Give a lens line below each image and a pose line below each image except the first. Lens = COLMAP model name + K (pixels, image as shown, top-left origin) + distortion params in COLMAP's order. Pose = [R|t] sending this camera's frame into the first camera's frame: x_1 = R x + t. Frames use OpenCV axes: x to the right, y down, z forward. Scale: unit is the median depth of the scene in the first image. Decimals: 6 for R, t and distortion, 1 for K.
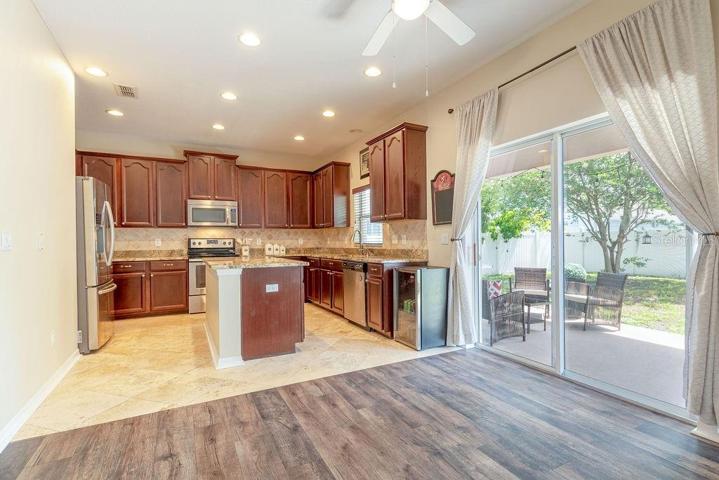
lens RADIAL K [[345.8, 0, 354.2], [0, 345.8, 245.1], [0, 0, 1]] dist [-0.001315, -0.000400]
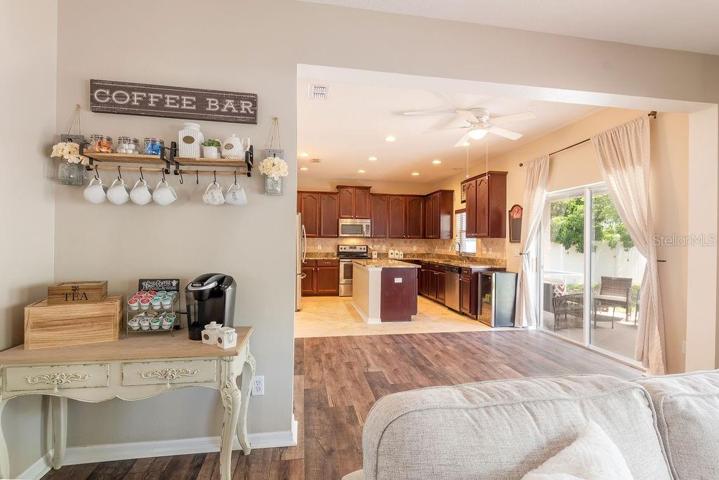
lens RADIAL K [[345.8, 0, 364.9], [0, 345.8, 237.5], [0, 0, 1]] dist [-0.001315, -0.000400]
pose [[0.958103, 0.017495, -0.285888, 0.056084], [-0.024303, 0.999499, -0.020282, -0.030001], [0.285390, 0.026380, 0.958048, -0.451024]]
